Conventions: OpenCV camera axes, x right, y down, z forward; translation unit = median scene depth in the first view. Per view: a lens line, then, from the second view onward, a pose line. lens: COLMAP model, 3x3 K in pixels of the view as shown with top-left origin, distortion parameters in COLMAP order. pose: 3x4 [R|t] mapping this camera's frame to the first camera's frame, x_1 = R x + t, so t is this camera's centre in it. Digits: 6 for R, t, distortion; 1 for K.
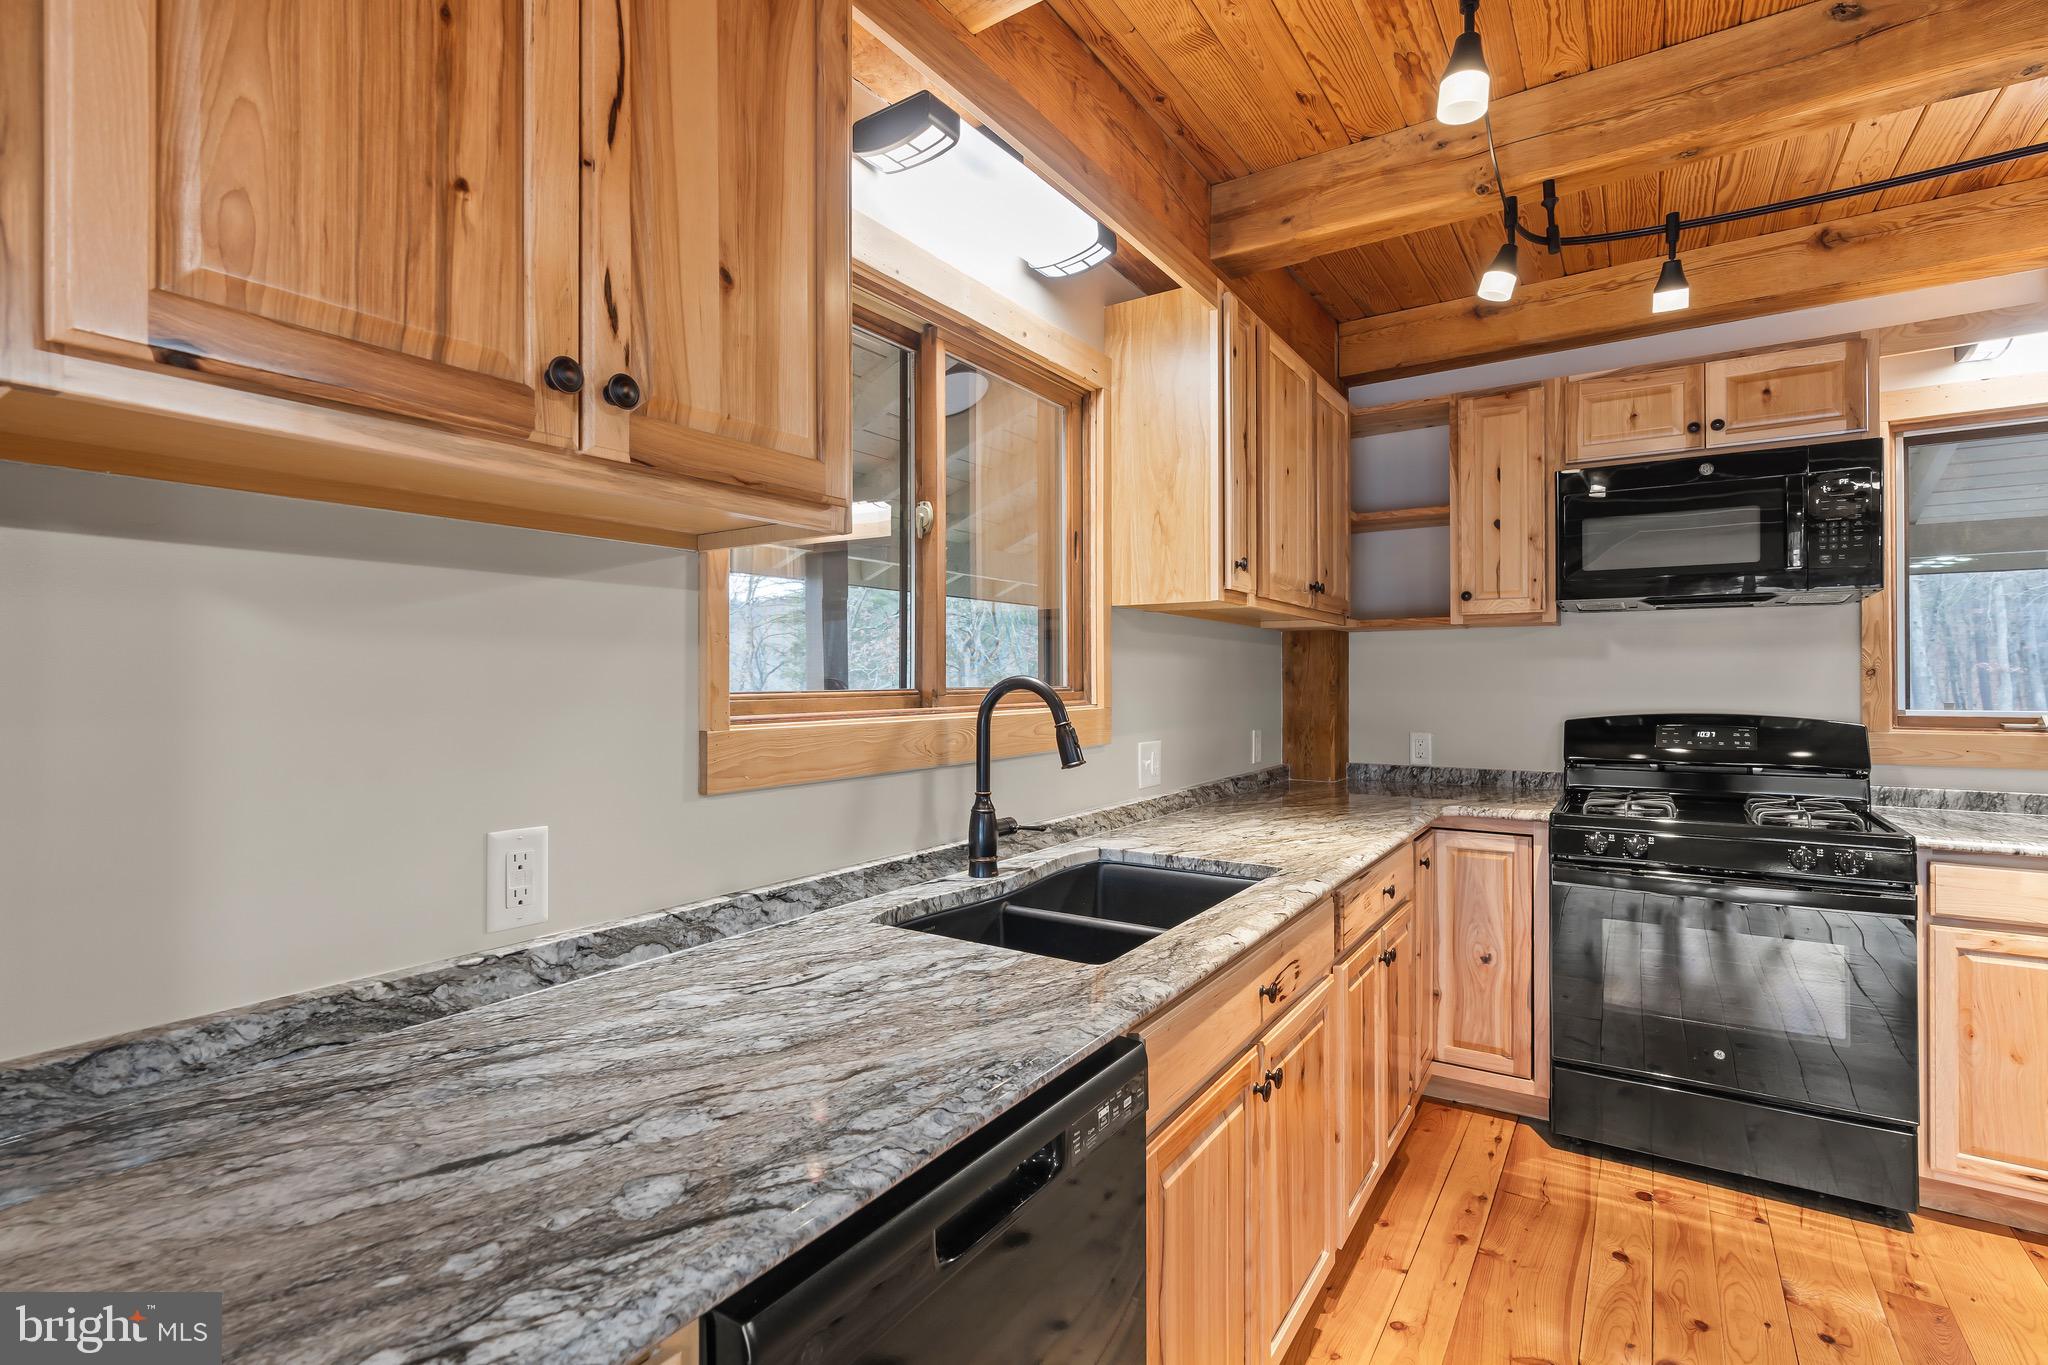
lens RADIAL K [[935.4, 0, 1027.7], [0, 935.4, 672.5], [0, 0, 1]] dist [-0.003725, 0.000828]
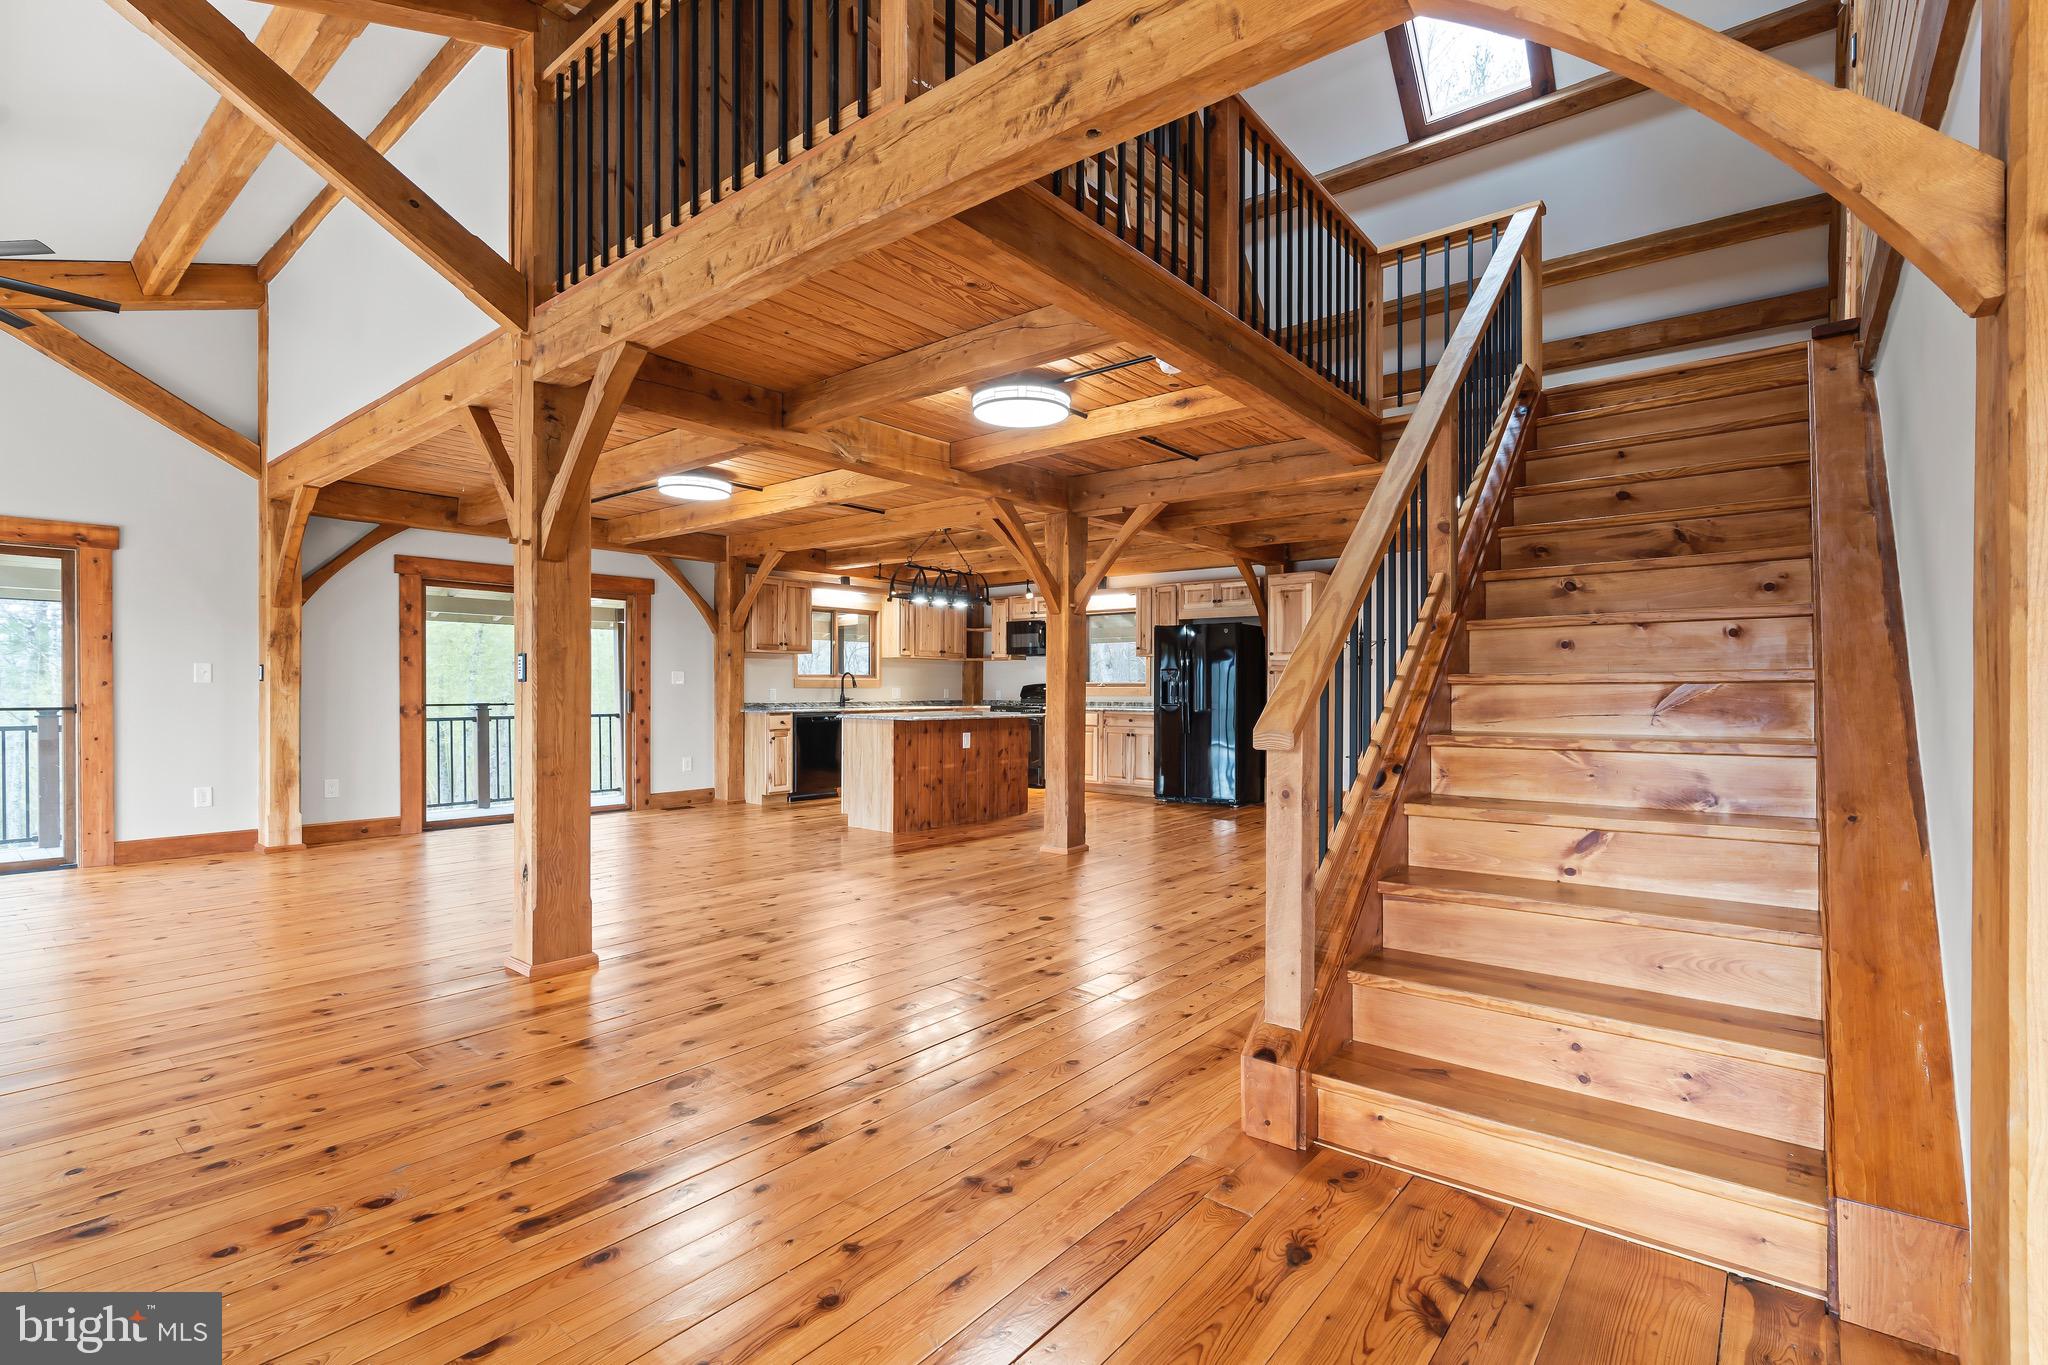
lens RADIAL K [[935.4, 0, 1025.3], [0, 935.4, 694.0], [0, 0, 1]] dist [-0.003725, 0.000828]
pose [[0.995540, 0.005334, -0.094189, 1.240104], [-0.004131, 0.999907, 0.012967, 0.044777], [0.094249, -0.012520, 0.995470, -3.531765]]
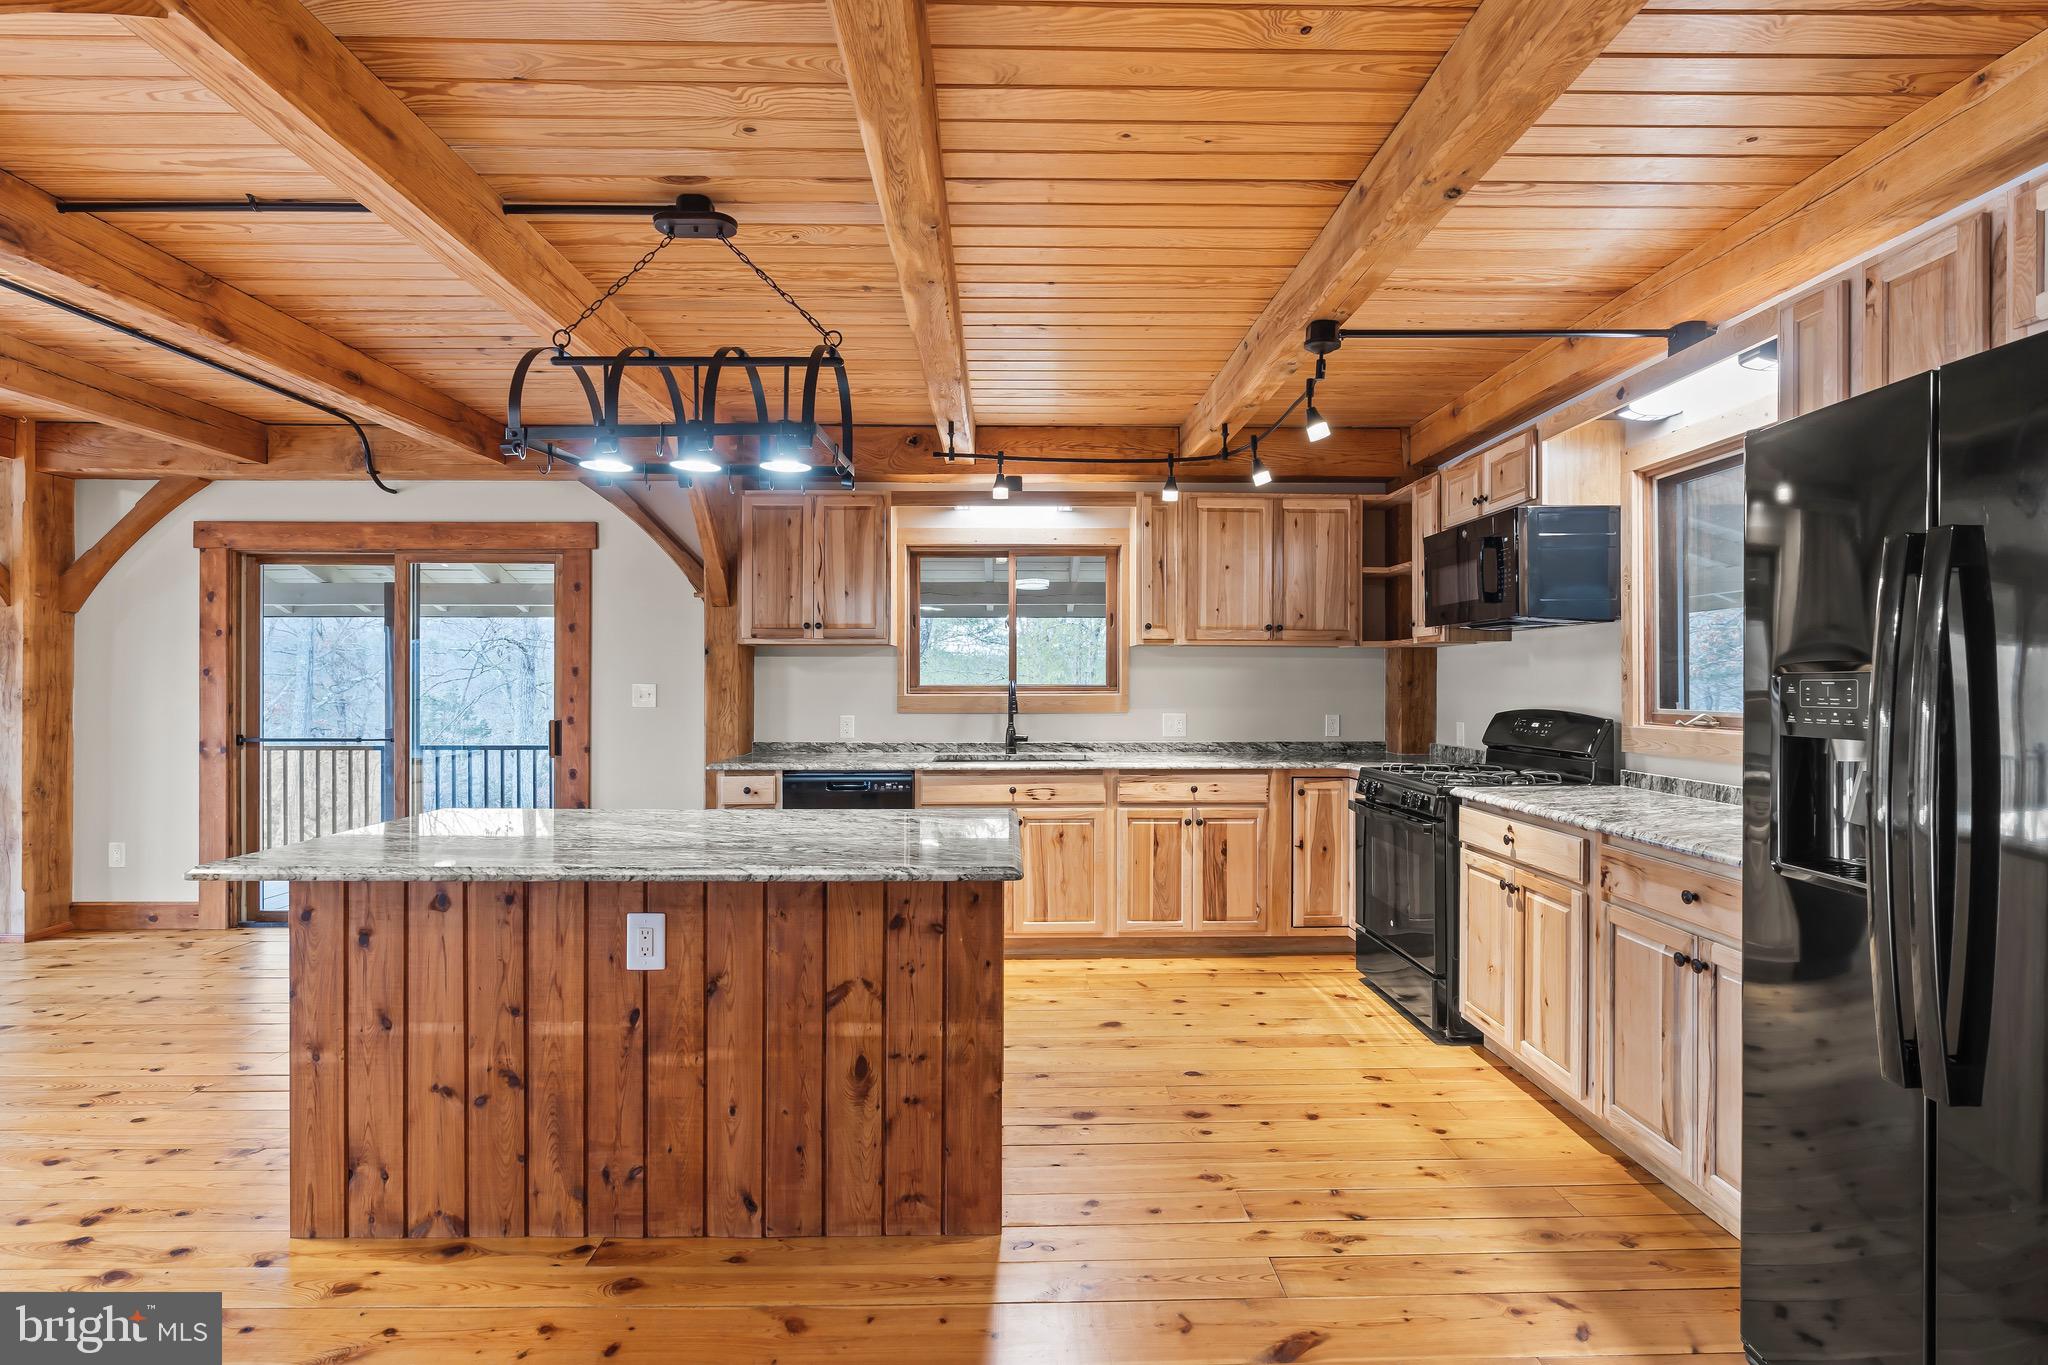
lens RADIAL K [[935.4, 0, 1024.8], [0, 935.4, 681.1], [0, 0, 1]] dist [-0.003725, 0.000828]
pose [[0.580116, 0.002318, -0.814530, 1.693361], [0.004337, 0.999973, 0.005935, -0.007212], [0.814522, -0.006975, 0.580090, -0.412073]]
